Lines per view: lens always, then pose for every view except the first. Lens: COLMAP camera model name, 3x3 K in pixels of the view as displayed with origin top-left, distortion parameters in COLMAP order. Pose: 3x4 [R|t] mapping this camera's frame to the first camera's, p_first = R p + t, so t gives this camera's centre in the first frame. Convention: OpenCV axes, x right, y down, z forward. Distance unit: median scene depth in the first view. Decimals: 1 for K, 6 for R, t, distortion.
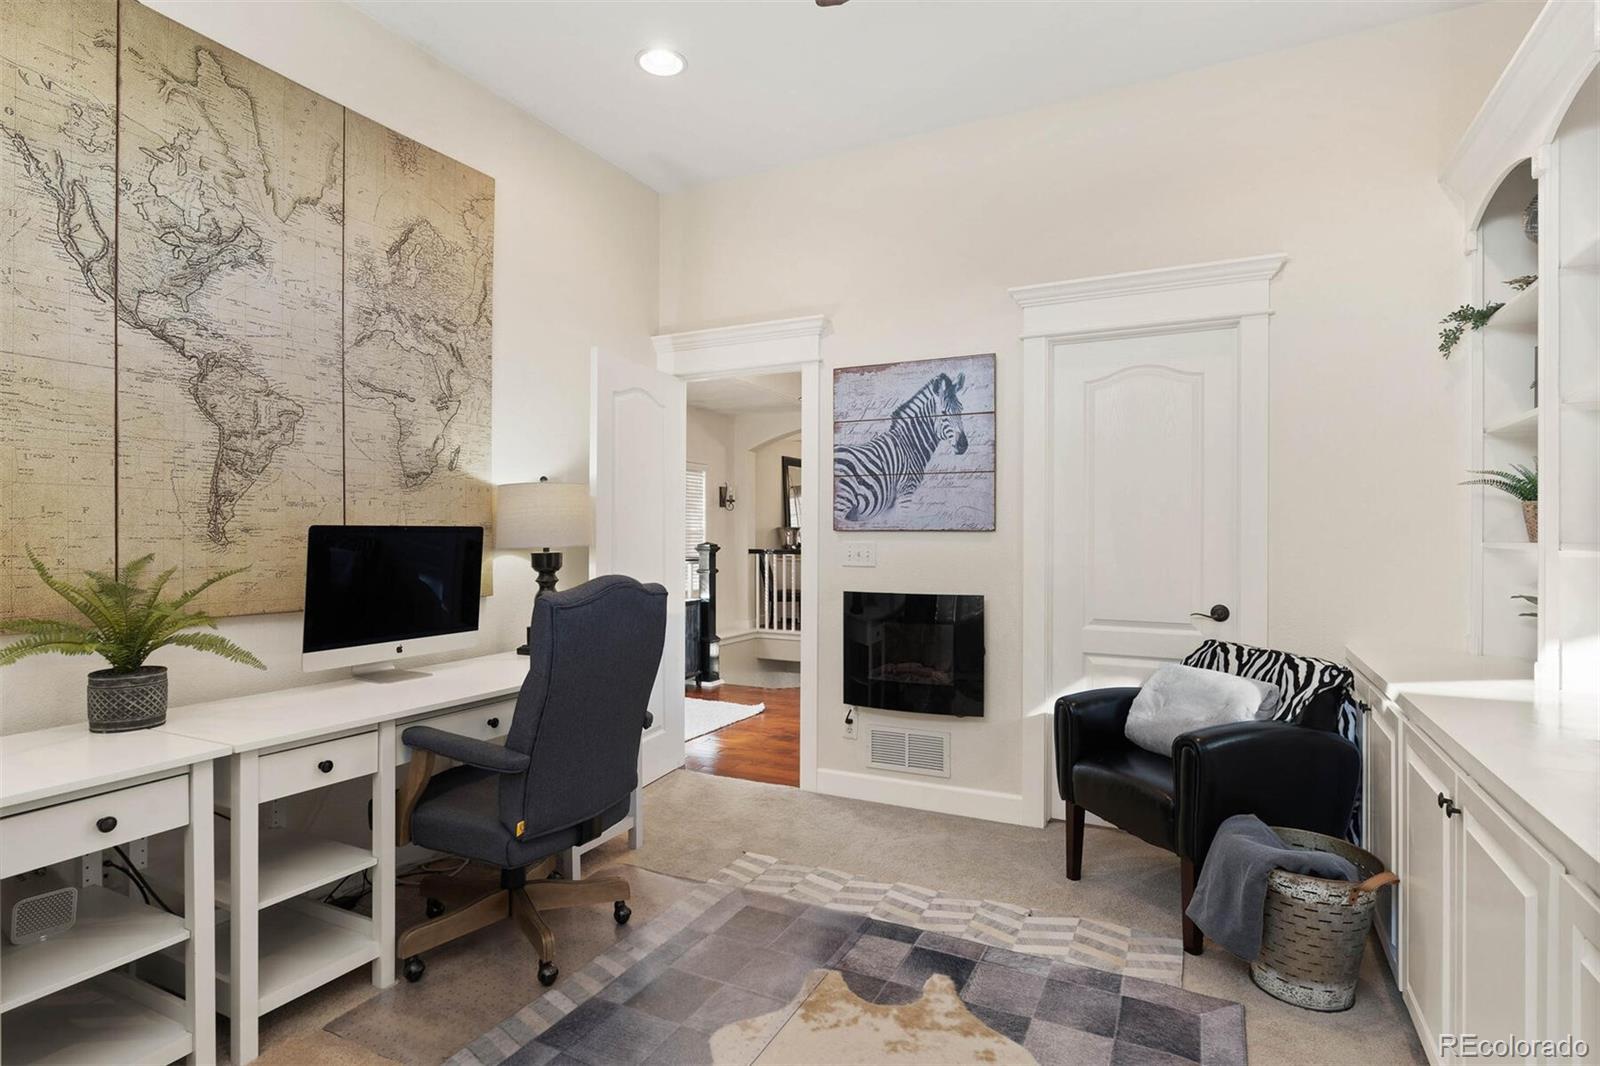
lens RADIAL K [[819.8, 0, 800.8], [0, 819.8, 535.5], [0, 0, 1]] dist [-0.002564, -0.001177]
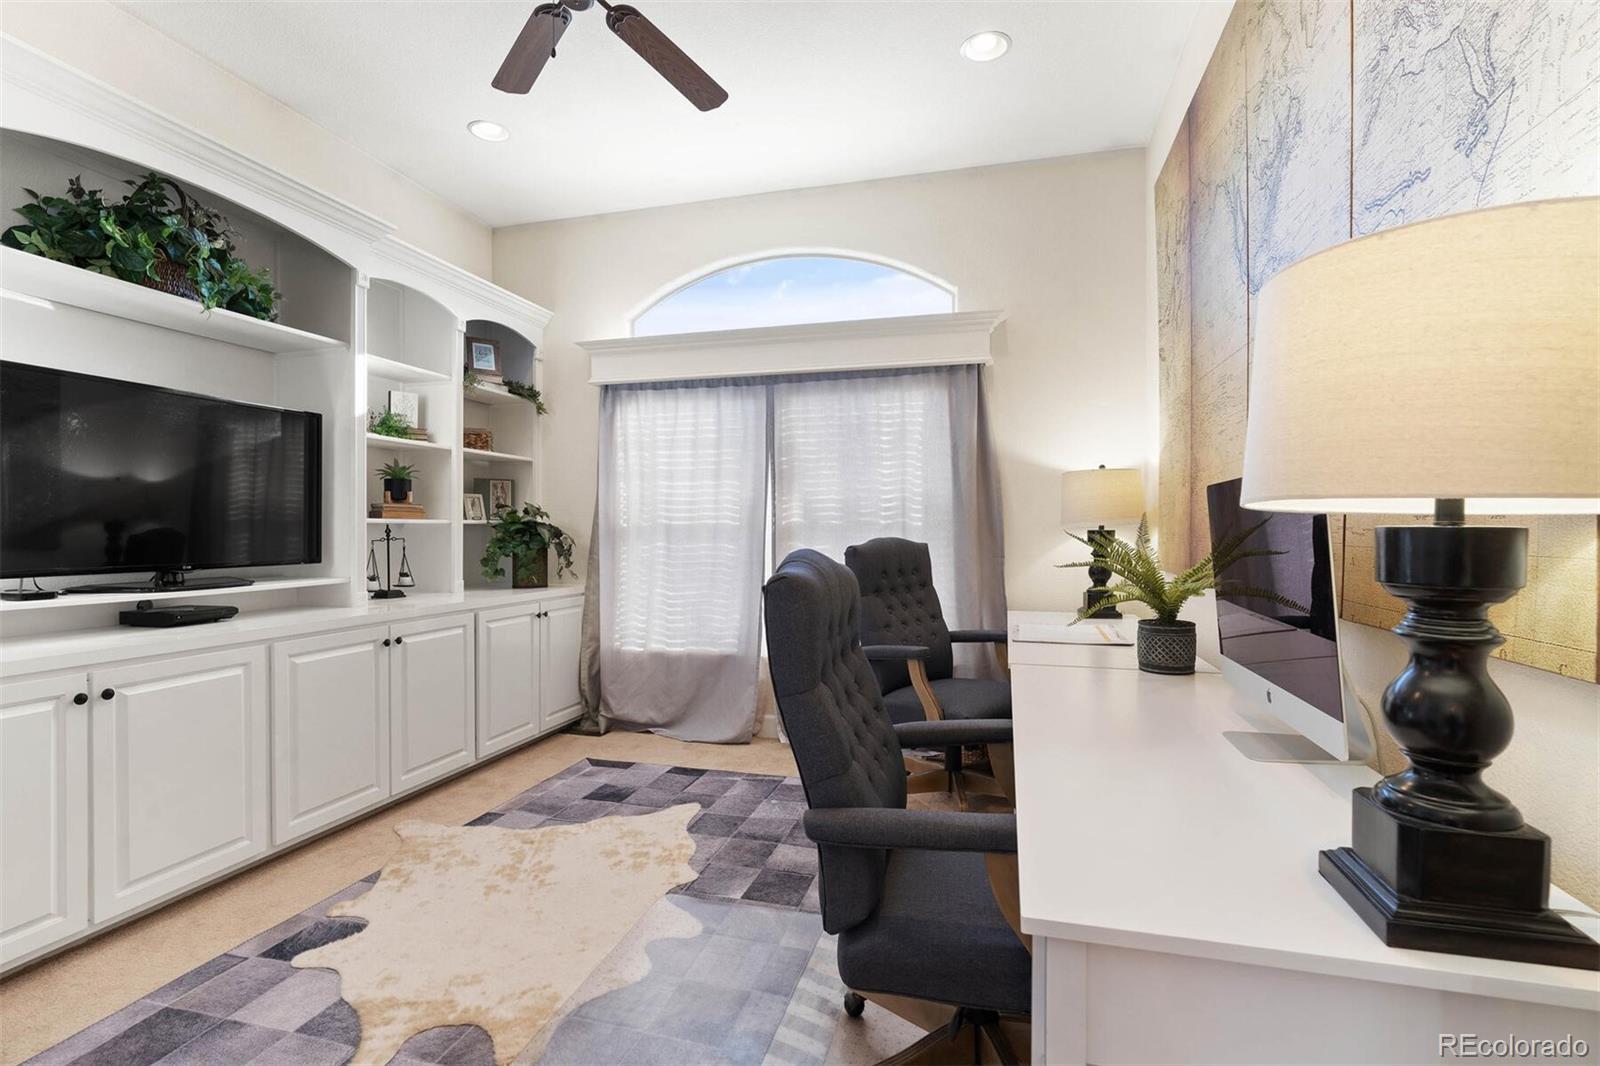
lens RADIAL K [[736.7, 0, 804.0], [0, 736.7, 533.2], [0, 0, 1]] dist [-0.008817, 0.002082]
pose [[-0.977627, -0.003517, -0.210318, -0.099118], [-0.003762, 0.999993, 0.000766, 0.035685], [0.210314, 0.001540, -0.977633, 1.927010]]
